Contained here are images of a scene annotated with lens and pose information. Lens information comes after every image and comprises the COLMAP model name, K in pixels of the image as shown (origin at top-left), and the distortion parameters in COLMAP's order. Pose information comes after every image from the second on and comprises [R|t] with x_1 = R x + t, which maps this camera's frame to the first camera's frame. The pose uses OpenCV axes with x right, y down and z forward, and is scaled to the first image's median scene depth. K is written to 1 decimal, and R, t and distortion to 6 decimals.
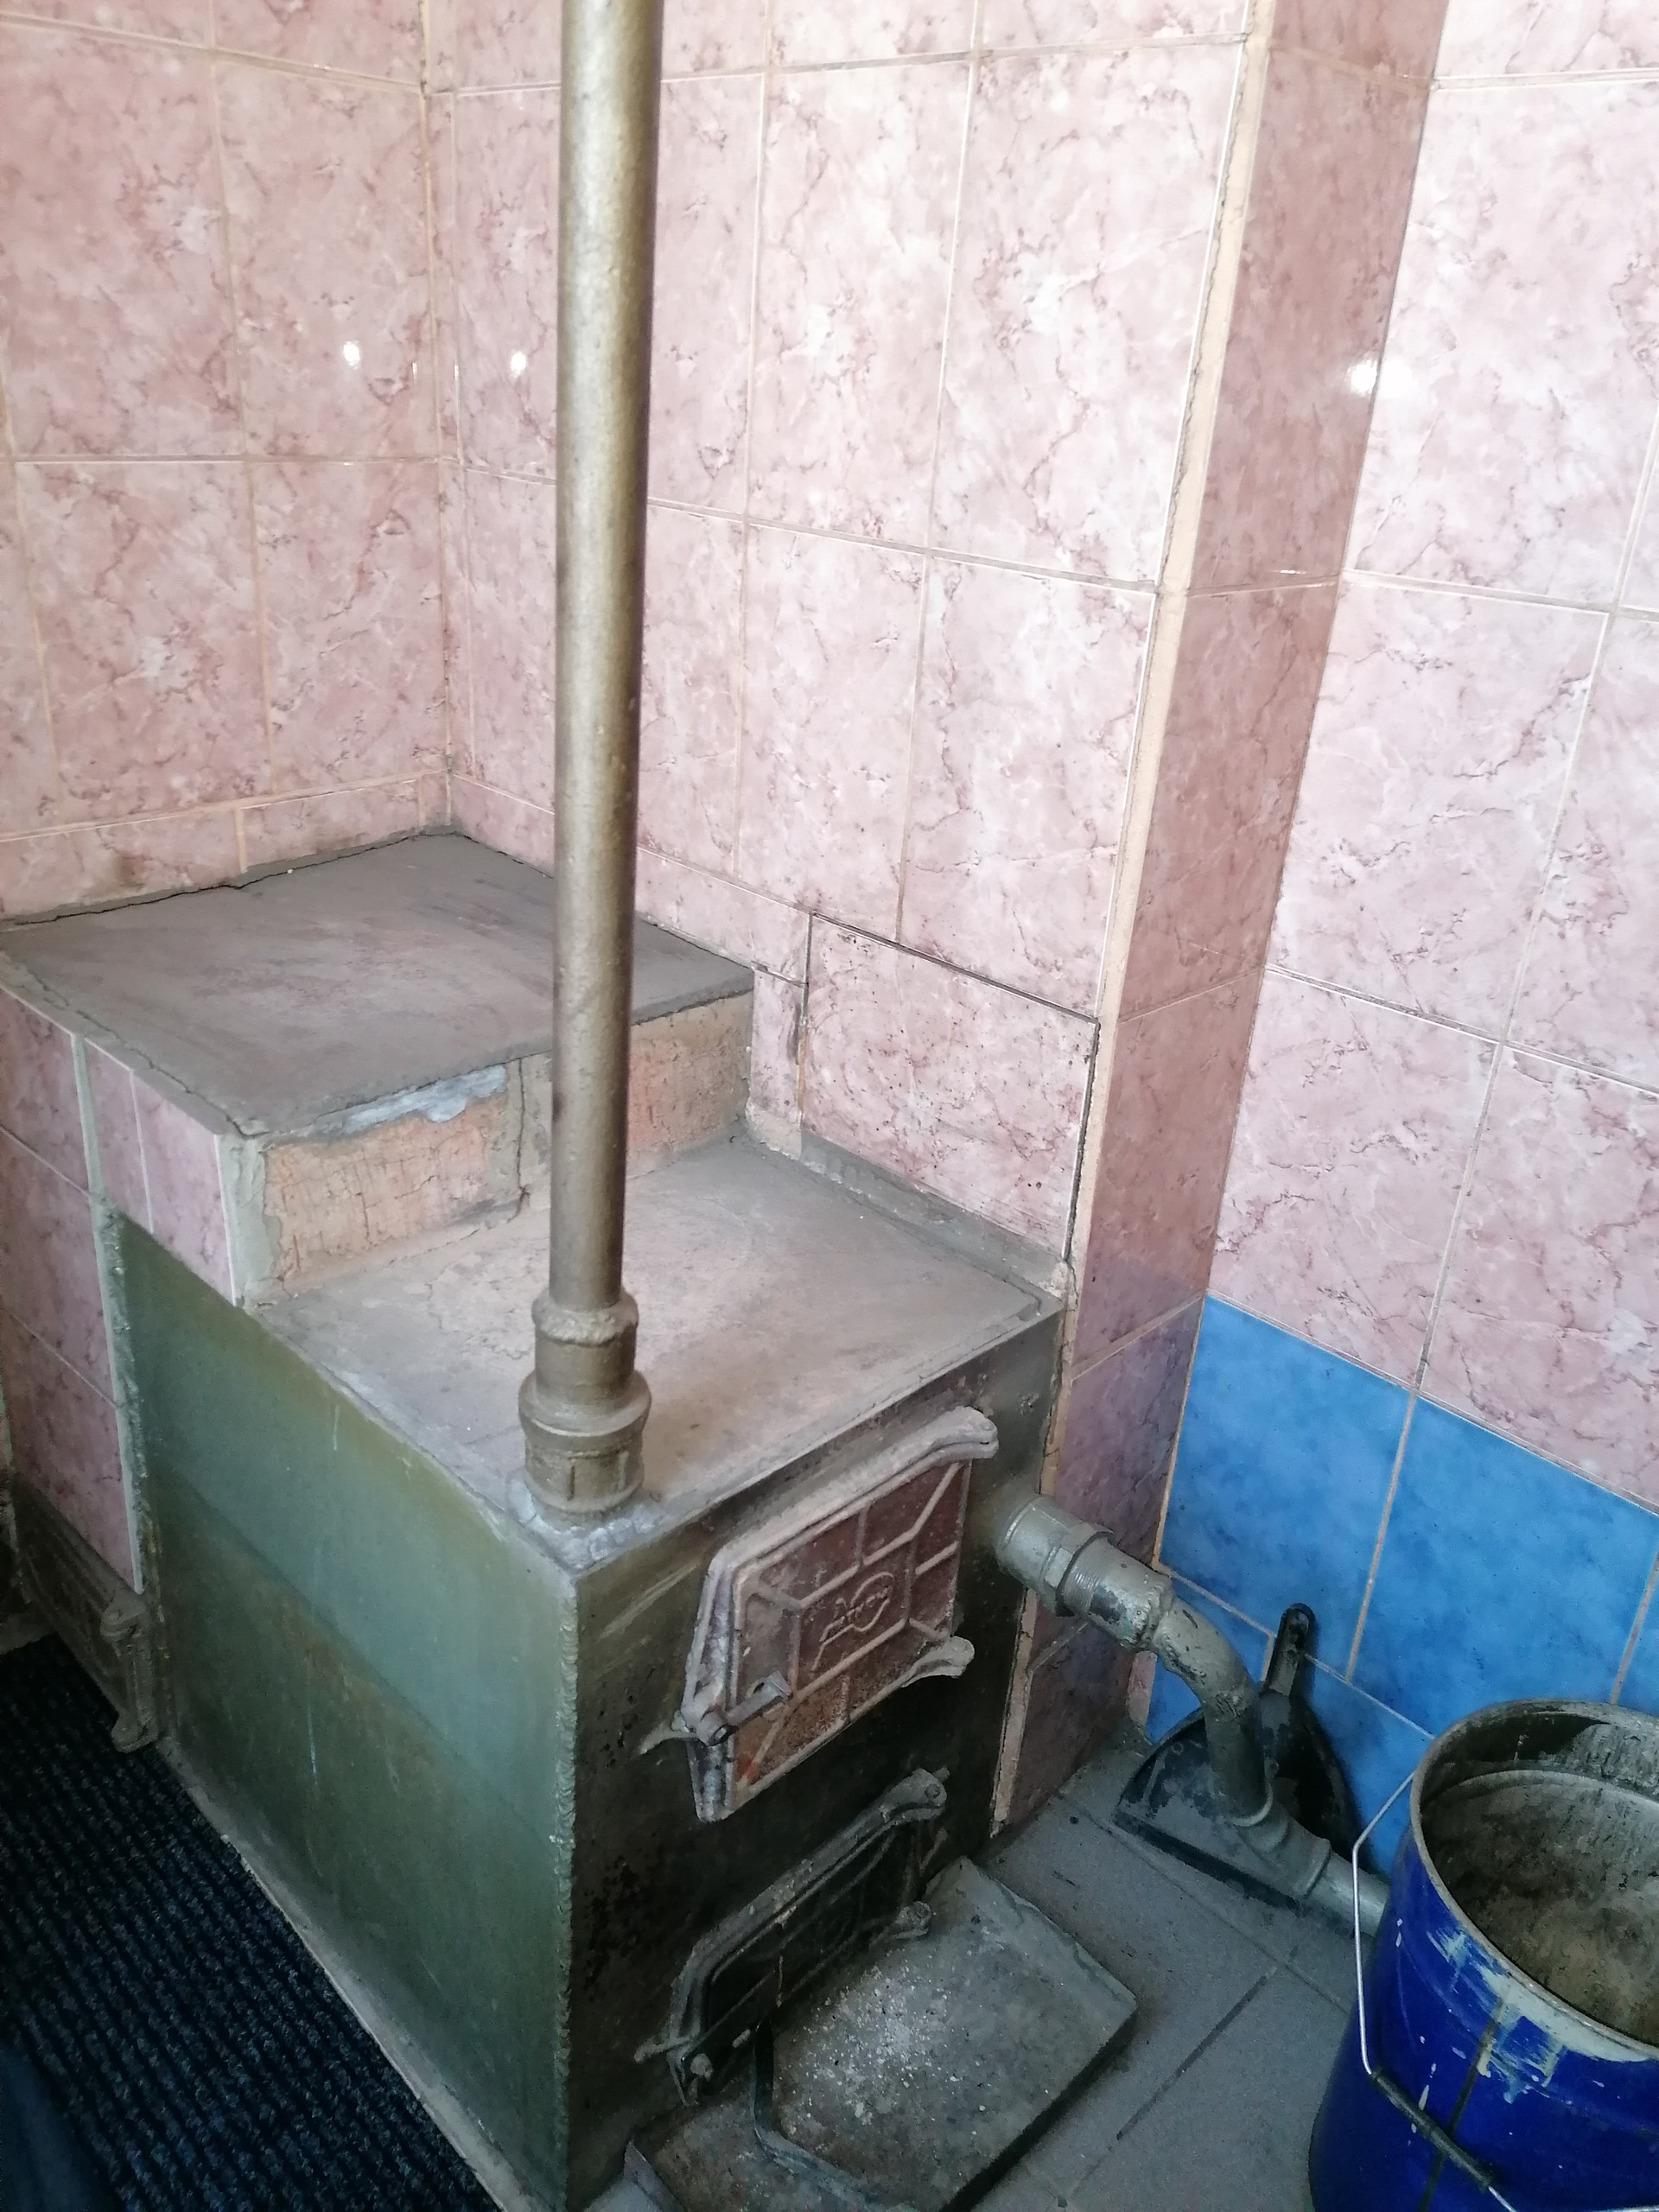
lens RADIAL K [[1639.8, 0, 822.5], [0, 1639.8, 1096.4], [0, 0, 1]] dist [0.109980, -0.143889]
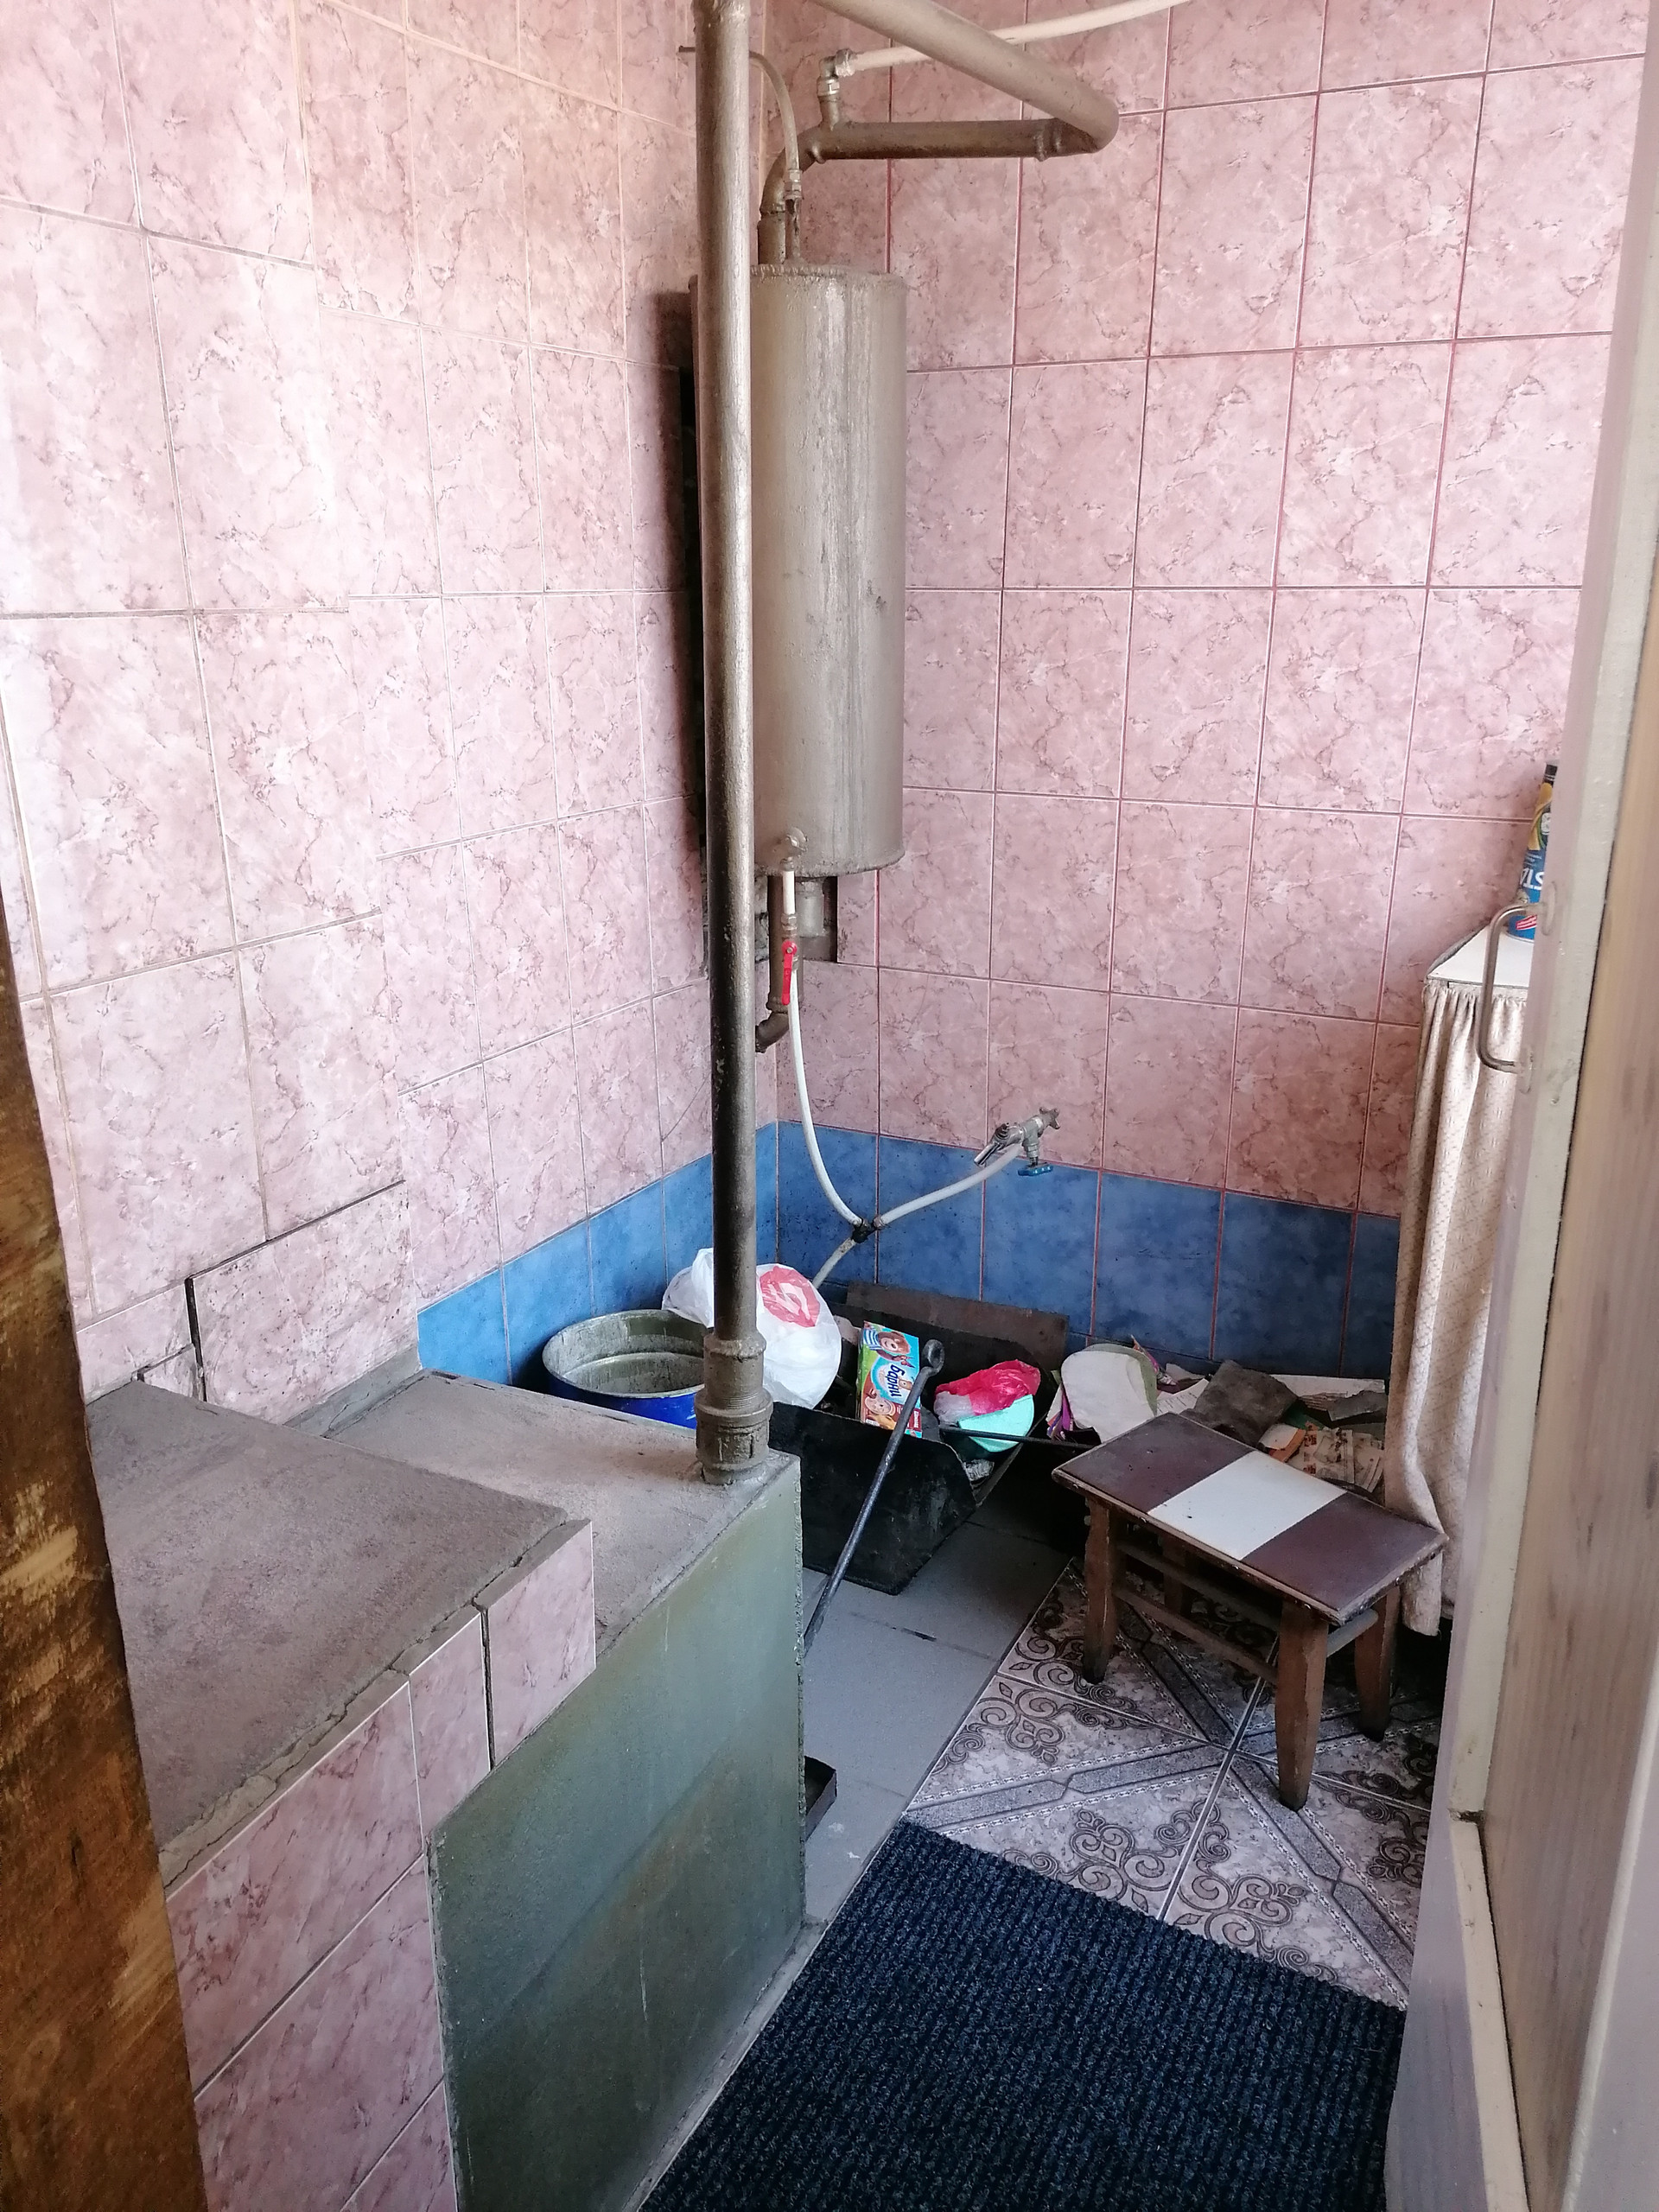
lens RADIAL K [[1639.8, 0, 822.5], [0, 1639.8, 1096.4], [0, 0, 1]] dist [0.109980, -0.143889]
pose [[-0.311758, -0.345583, 0.885087, -1.273521], [0.380400, 0.808206, 0.449554, -0.644292], [-0.870691, 0.476839, -0.120505, 0.808742]]
